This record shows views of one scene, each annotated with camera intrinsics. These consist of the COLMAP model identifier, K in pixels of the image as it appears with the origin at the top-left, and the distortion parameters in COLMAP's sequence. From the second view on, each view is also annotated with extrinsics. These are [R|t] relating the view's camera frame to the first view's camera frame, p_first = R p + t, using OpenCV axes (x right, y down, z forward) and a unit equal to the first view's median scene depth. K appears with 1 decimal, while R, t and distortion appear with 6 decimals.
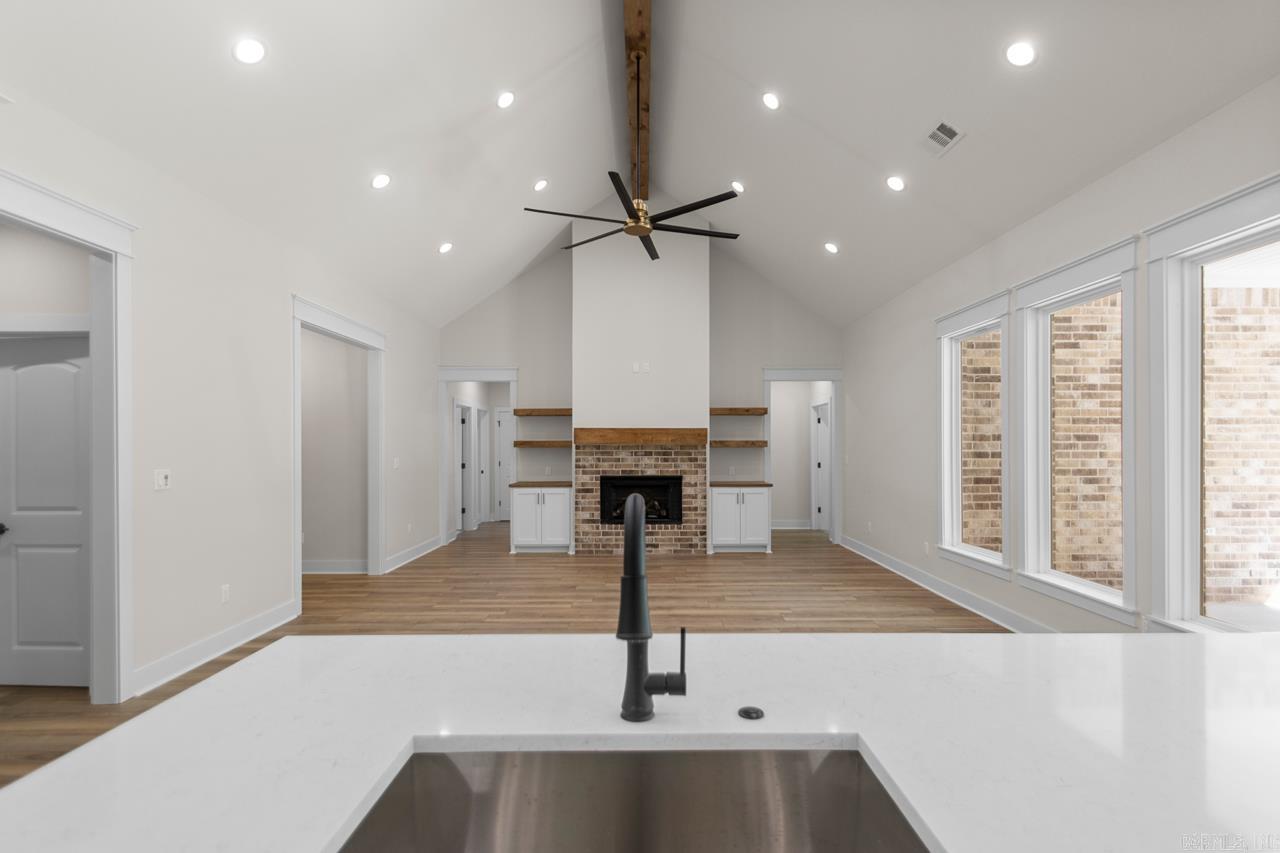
lens RADIAL K [[603.5, 0, 647.0], [0, 603.5, 448.7], [0, 0, 1]] dist [0.003582, -0.000611]
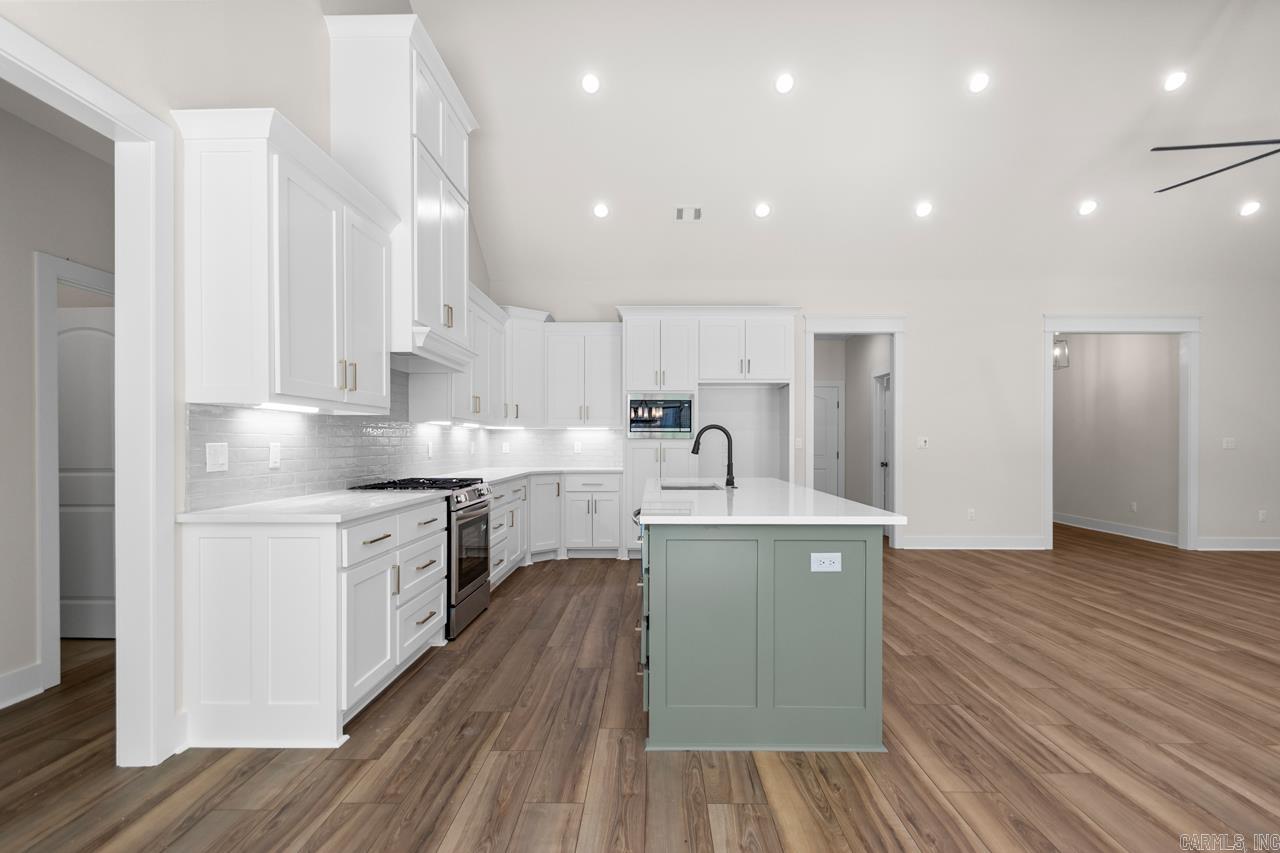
lens RADIAL K [[603.5, 0, 647.0], [0, 603.5, 448.7], [0, 0, 1]] dist [0.003582, -0.000611]
pose [[-0.016491, 0.012633, -0.999784, 0.513191], [-0.005264, 0.999905, 0.012721, 0.023907], [0.999850, 0.005473, -0.016423, 0.077666]]
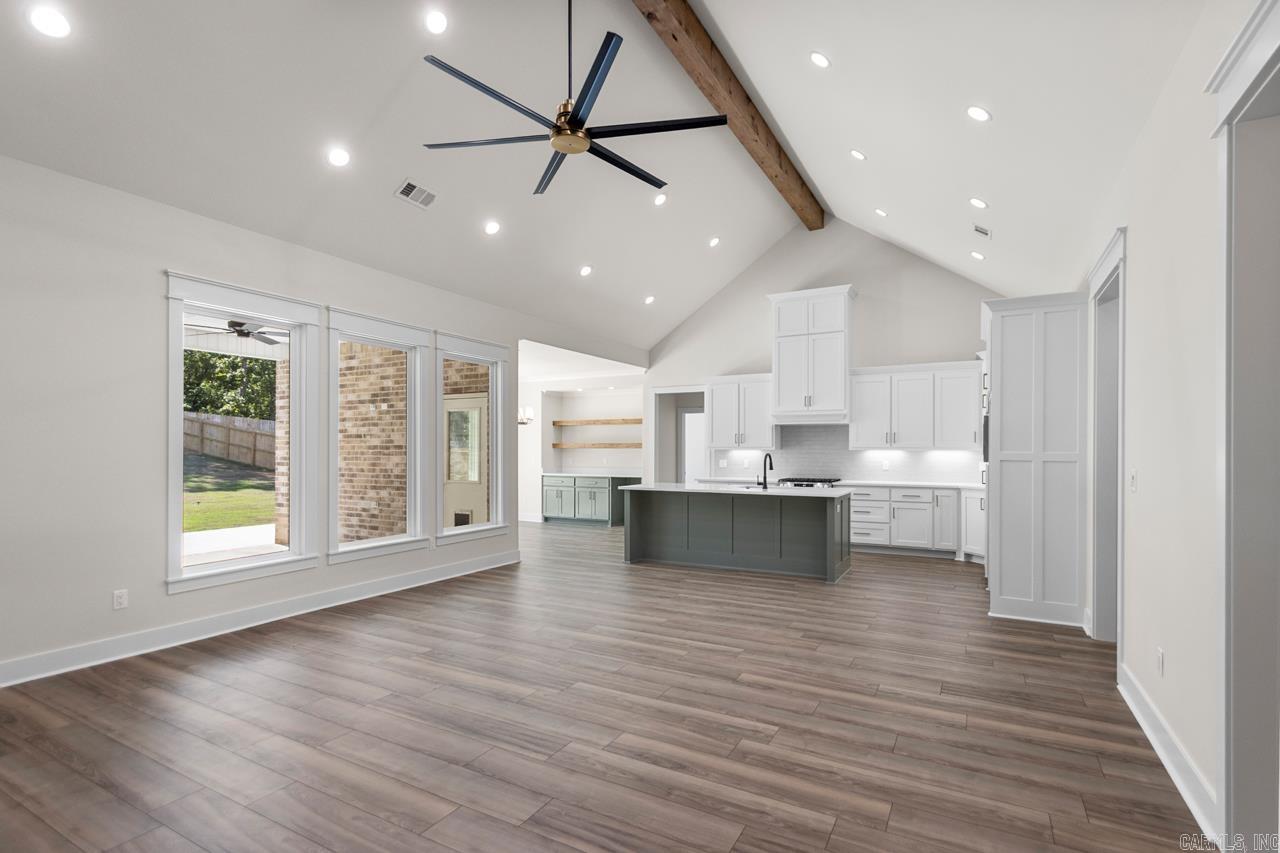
lens RADIAL K [[603.5, 0, 647.0], [0, 603.5, 448.7], [0, 0, 1]] dist [0.003582, -0.000611]
pose [[-0.874573, 0.001752, 0.484891, -0.281093], [0.003698, 0.999988, 0.003056, -0.000033], [-0.484881, 0.004466, -0.874569, 0.999048]]
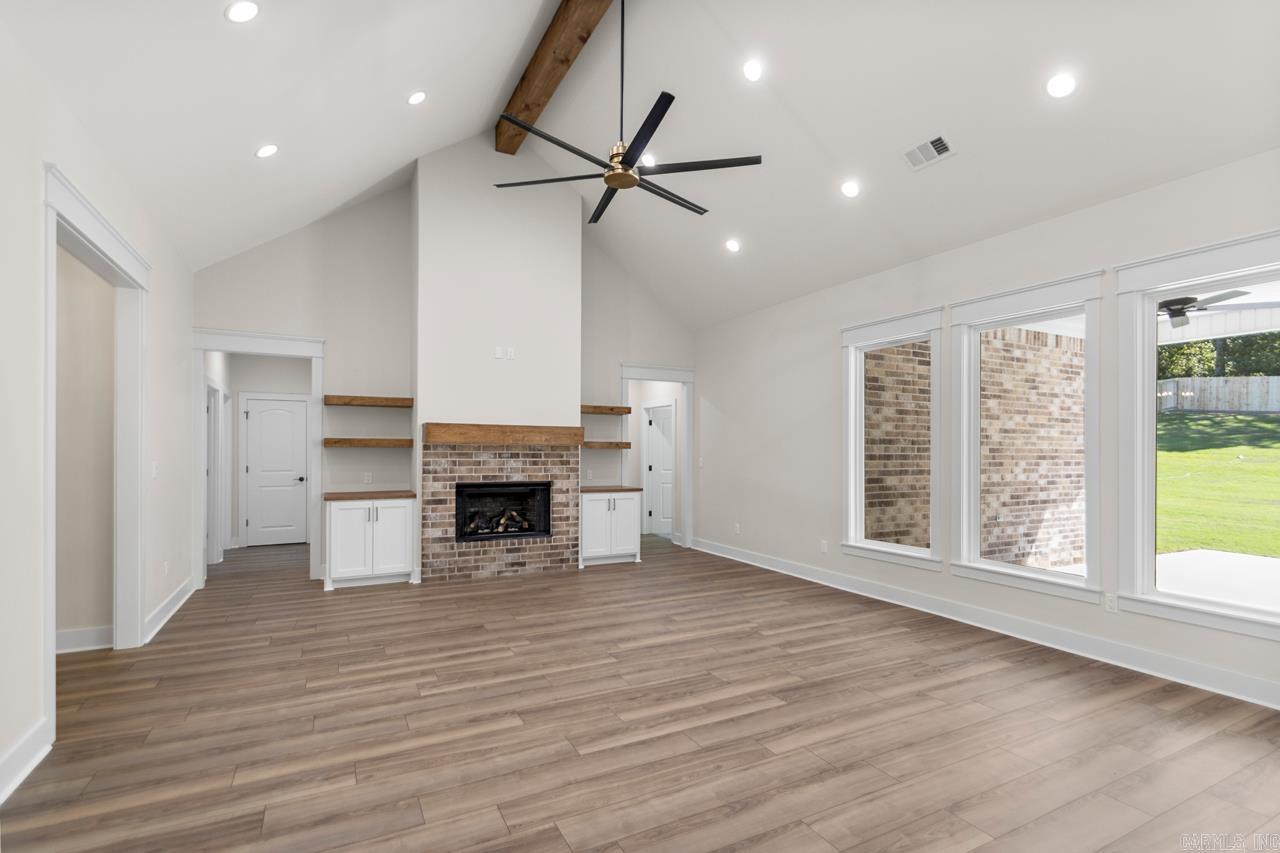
lens RADIAL K [[603.5, 0, 647.0], [0, 603.5, 448.7], [0, 0, 1]] dist [0.003582, -0.000611]
pose [[0.884569, 0.008266, 0.466335, -0.228353], [-0.005057, 0.999954, -0.008132, 0.004496], [-0.466381, 0.004835, 0.884571, 0.165945]]
